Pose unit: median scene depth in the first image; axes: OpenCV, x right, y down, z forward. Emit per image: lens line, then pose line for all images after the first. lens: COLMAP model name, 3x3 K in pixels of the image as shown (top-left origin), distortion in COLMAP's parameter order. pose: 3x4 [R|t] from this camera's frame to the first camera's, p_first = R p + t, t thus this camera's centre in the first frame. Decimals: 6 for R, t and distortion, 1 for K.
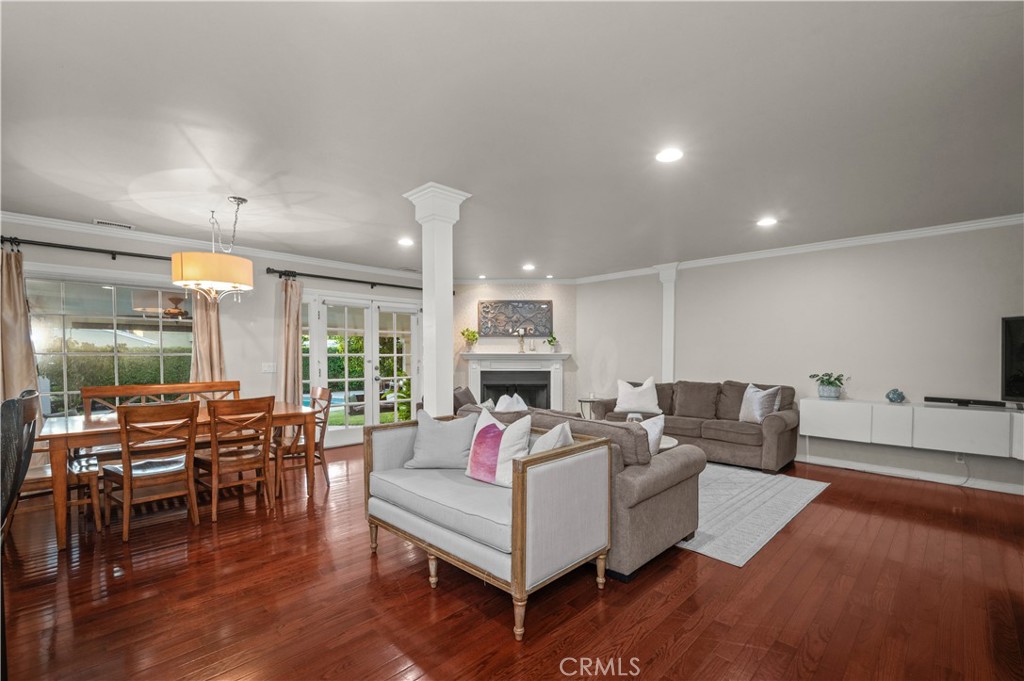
lens RADIAL K [[451.4, 0, 513.2], [0, 451.4, 361.7], [0, 0, 1]] dist [0.000863, -0.000159]
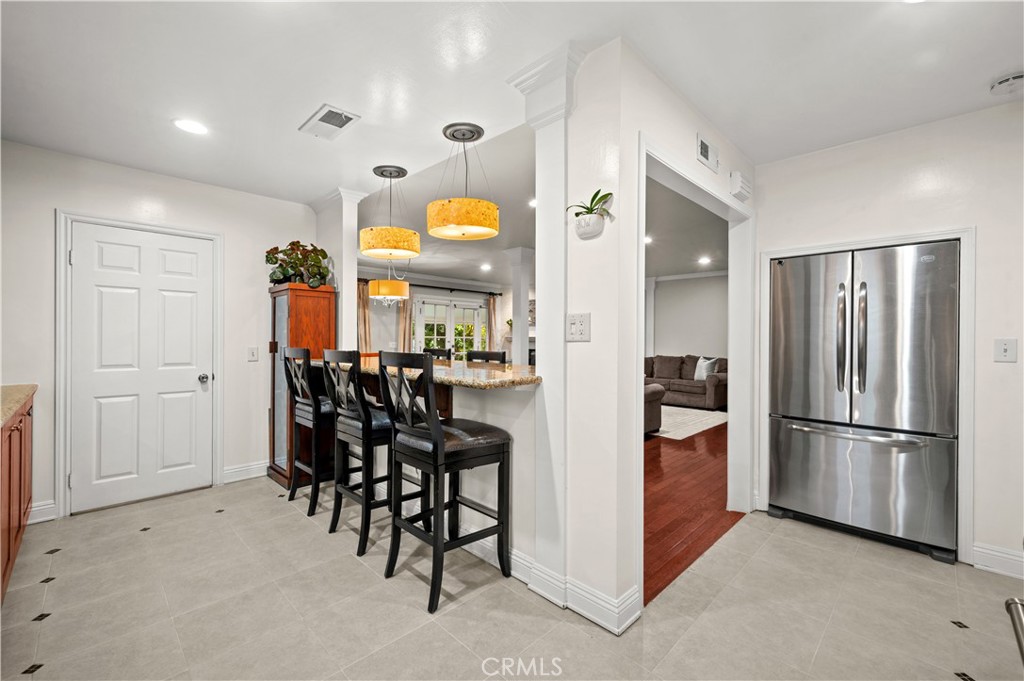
lens RADIAL K [[427.7, 0, 514.5], [0, 427.7, 340.9], [0, 0, 1]] dist [-0.000423, -0.000005]
pose [[0.999957, 0.004642, 0.007997, -0.116146], [-0.004575, 0.999955, -0.008289, 0.007217], [-0.008035, 0.008253, 0.999934, -0.406409]]
